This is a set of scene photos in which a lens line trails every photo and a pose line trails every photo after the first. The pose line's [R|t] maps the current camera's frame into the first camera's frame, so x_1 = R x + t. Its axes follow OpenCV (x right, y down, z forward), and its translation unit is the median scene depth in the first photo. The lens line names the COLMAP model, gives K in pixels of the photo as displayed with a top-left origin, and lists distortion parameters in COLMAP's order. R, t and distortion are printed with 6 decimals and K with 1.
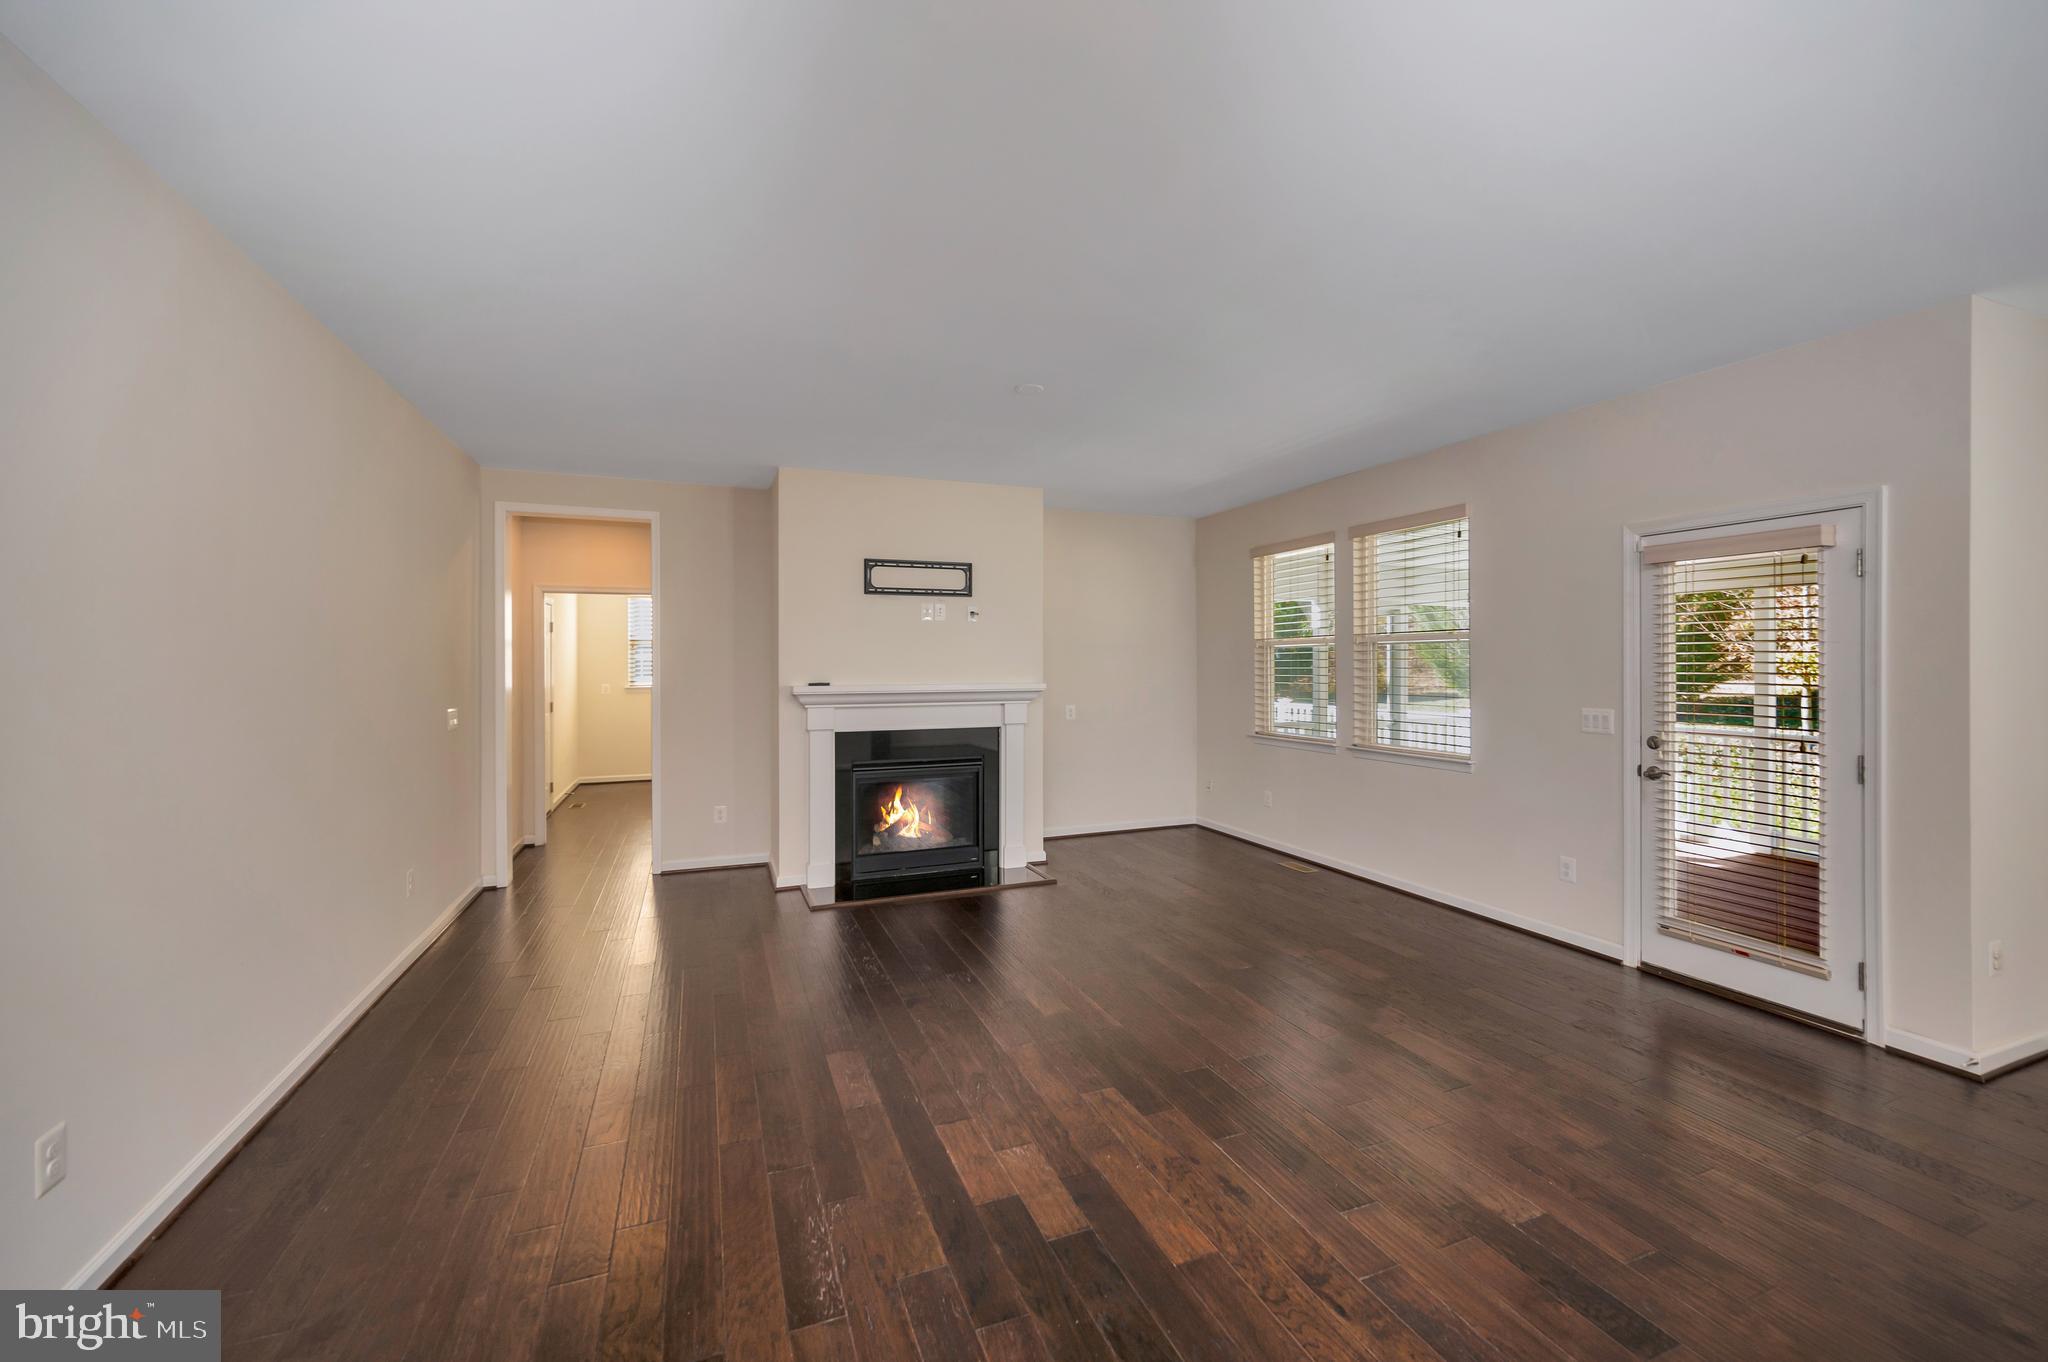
lens RADIAL K [[823.5, 0, 1025.7], [0, 823.5, 659.9], [0, 0, 1]] dist [0.001841, 0.000182]
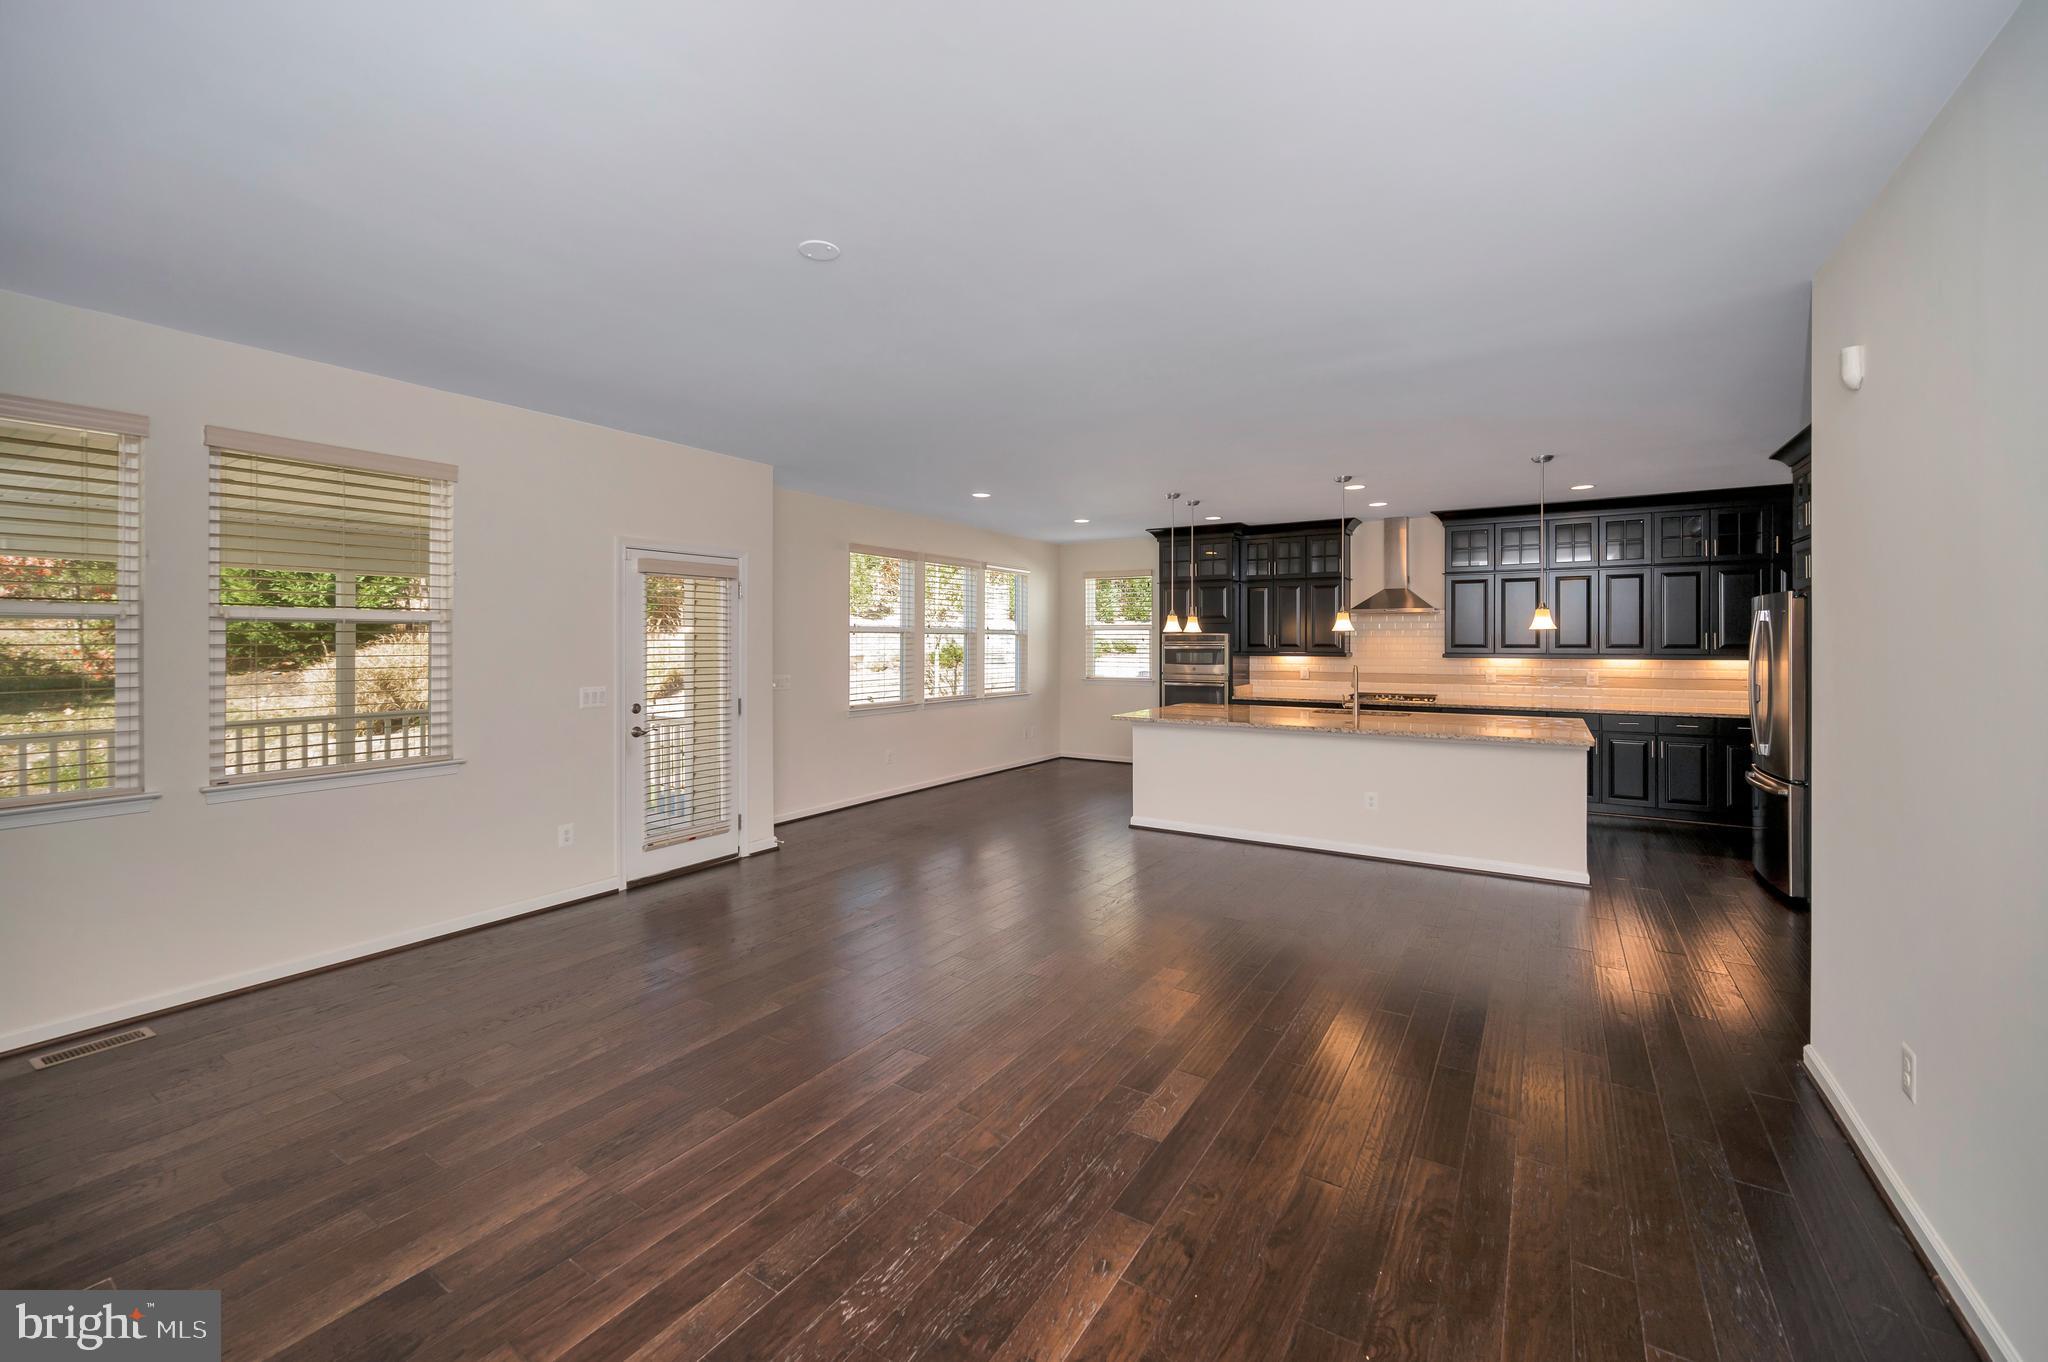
lens RADIAL K [[823.5, 0, 1025.7], [0, 823.5, 659.9], [0, 0, 1]] dist [0.001841, 0.000182]
pose [[-0.583470, -0.014849, 0.811999, -0.460874], [-0.001244, 0.999848, 0.017390, 0.000155], [-0.812134, 0.009137, -0.583400, 0.894708]]
